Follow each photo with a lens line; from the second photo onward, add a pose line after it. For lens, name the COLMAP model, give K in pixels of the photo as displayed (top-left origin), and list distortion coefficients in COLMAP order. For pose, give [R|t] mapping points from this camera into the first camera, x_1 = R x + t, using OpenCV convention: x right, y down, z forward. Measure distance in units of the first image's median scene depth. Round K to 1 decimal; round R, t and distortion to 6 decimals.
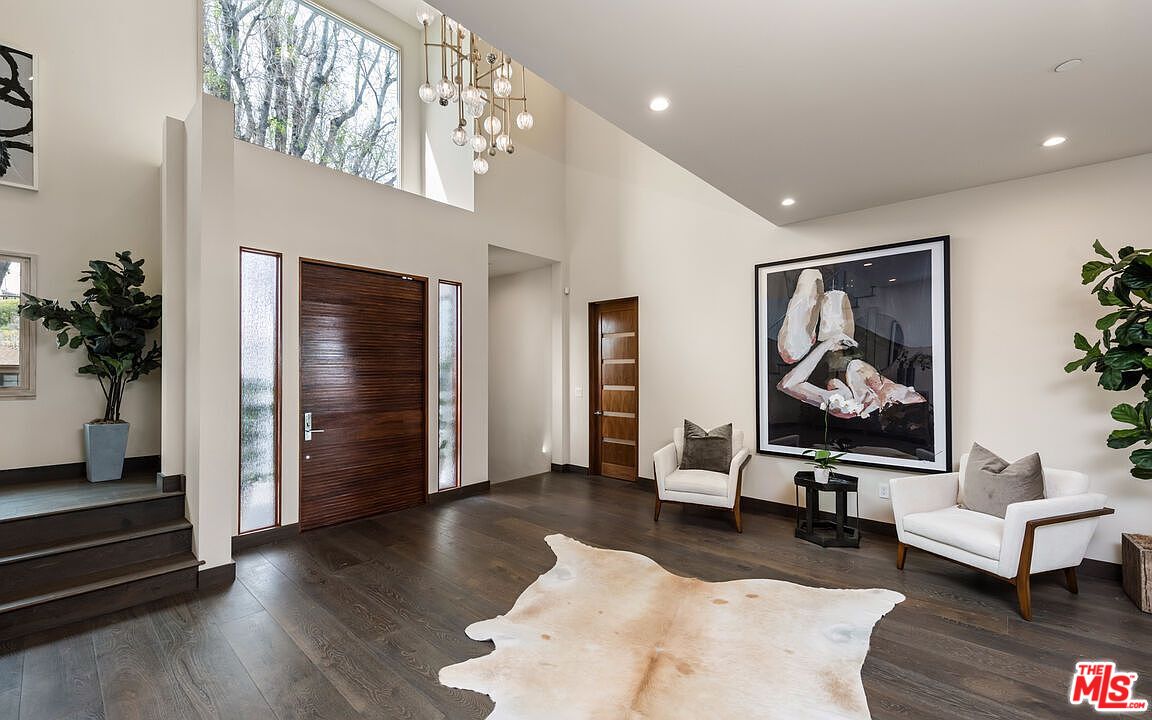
lens RADIAL K [[464.7, 0, 578.6], [0, 464.7, 364.0], [0, 0, 1]] dist [-0.000351, -0.000286]
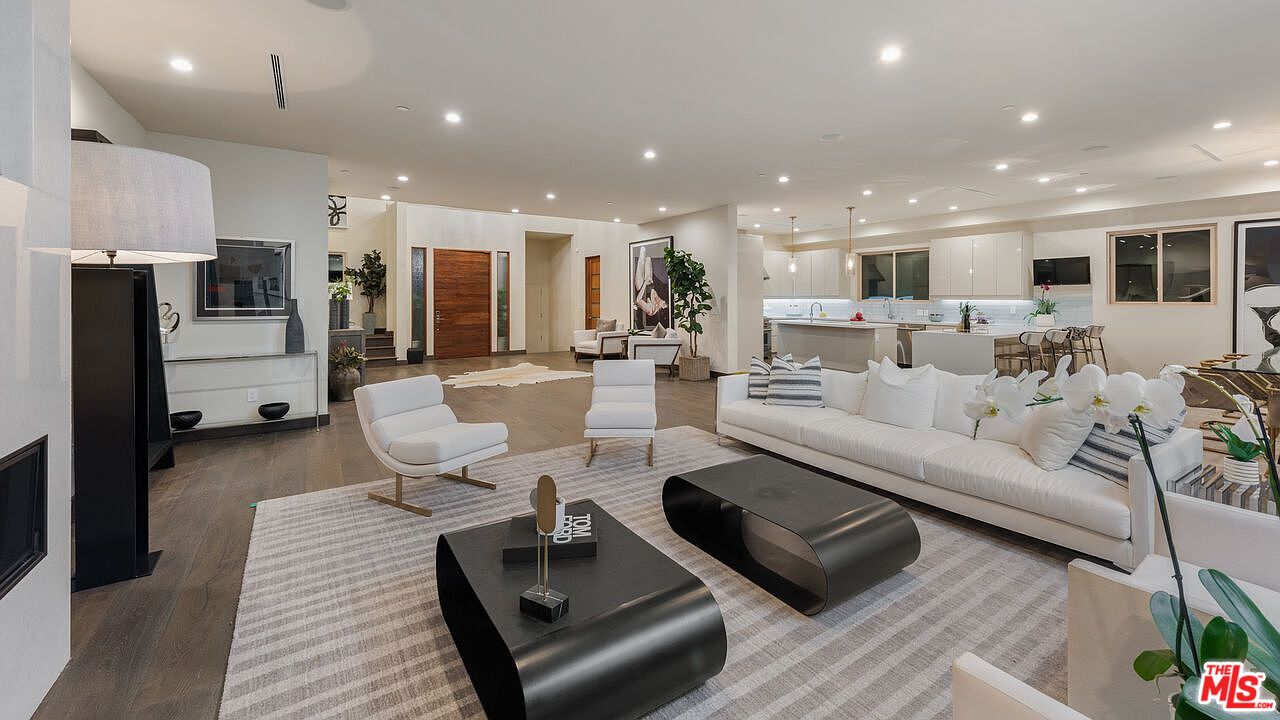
lens RADIAL K [[518.8, 0, 666.2], [0, 518.8, 292.4], [0, 0, 1]] dist [0.000300, -0.000142]
pose [[0.971494, -0.001360, -0.237061, 1.309739], [0.002240, 0.999992, 0.003440, -0.000941], [0.237054, -0.003873, 0.971489, -1.447763]]
